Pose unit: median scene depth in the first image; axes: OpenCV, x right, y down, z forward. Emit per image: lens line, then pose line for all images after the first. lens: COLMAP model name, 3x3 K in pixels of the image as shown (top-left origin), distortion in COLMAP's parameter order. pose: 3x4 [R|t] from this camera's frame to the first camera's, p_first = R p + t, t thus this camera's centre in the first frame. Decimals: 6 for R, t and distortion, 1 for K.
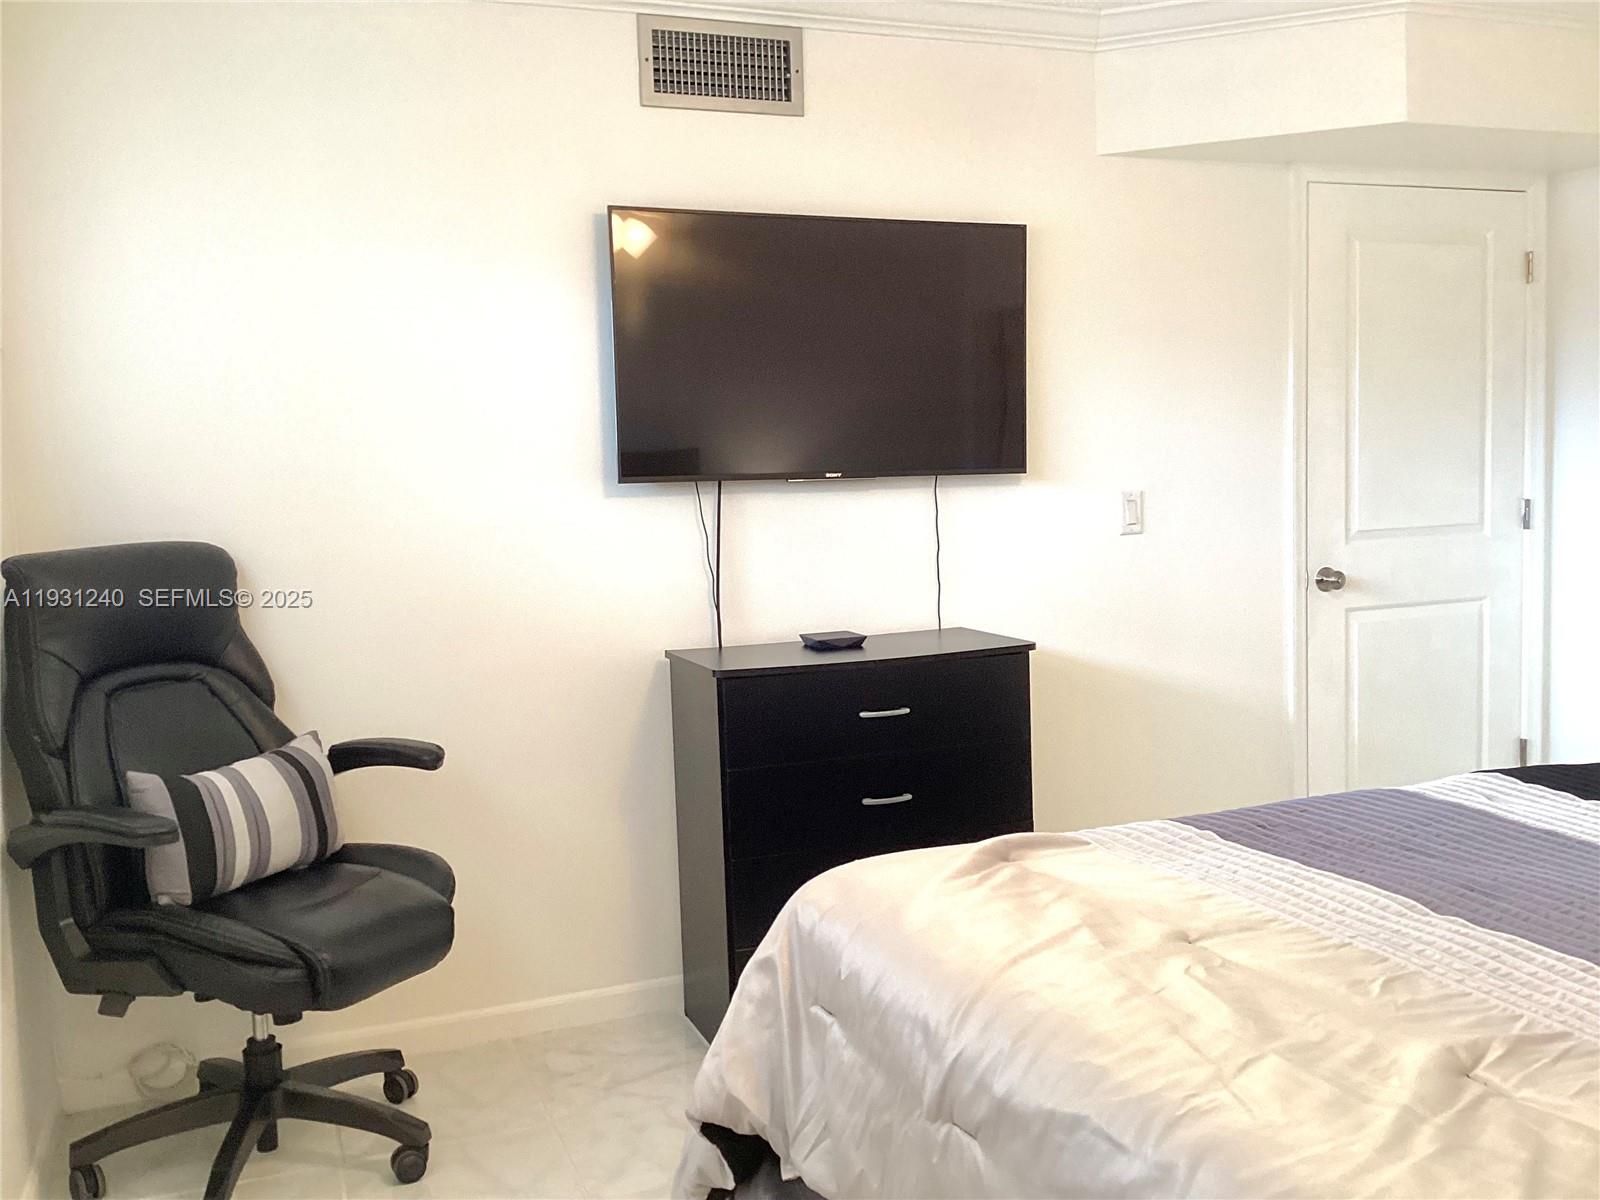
lens RADIAL K [[1440.8, 0, 799.9], [0, 1440.8, 594.2], [0, 0, 1]] dist [0.070231, -0.033288]
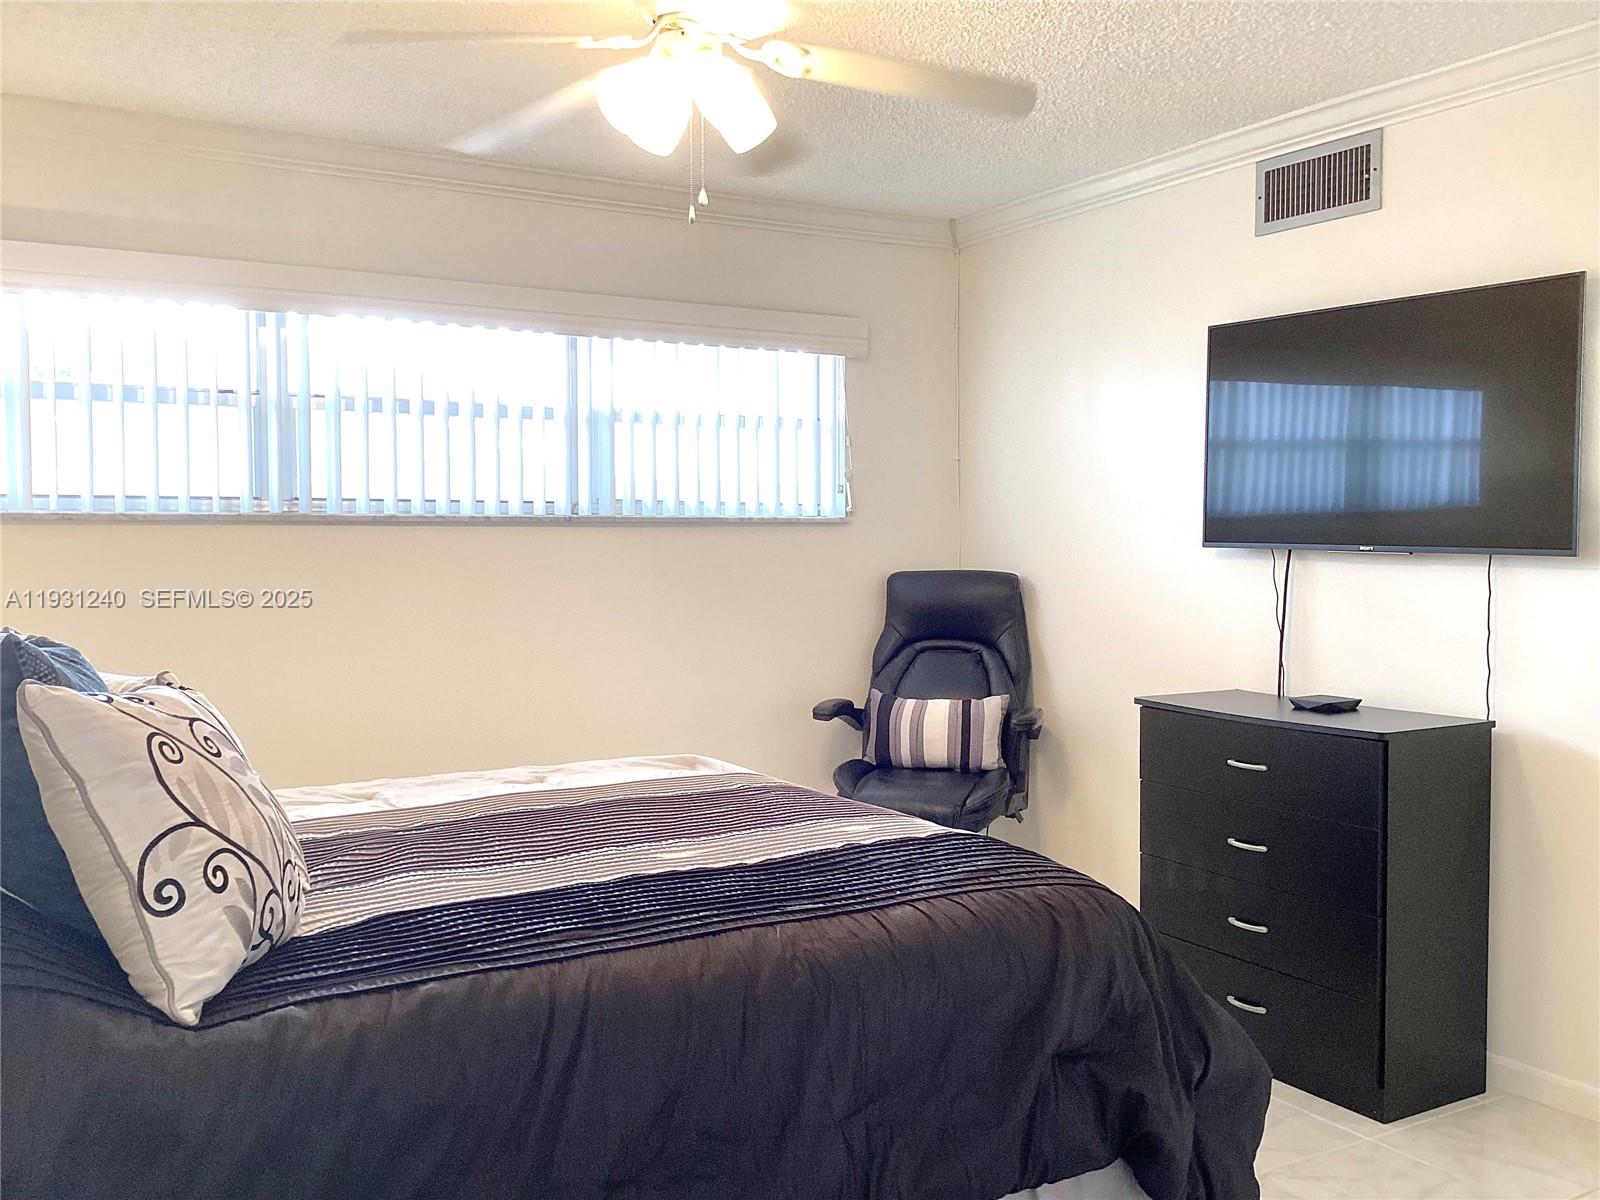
lens RADIAL K [[1440.8, 0, 799.1], [0, 1440.8, 602.3], [0, 0, 1]] dist [0.070231, -0.033288]
pose [[0.184664, 0.076476, -0.979822, 0.994686], [-0.105474, 0.992752, 0.057607, -0.062309], [0.977126, 0.092708, 0.191392, 0.412500]]
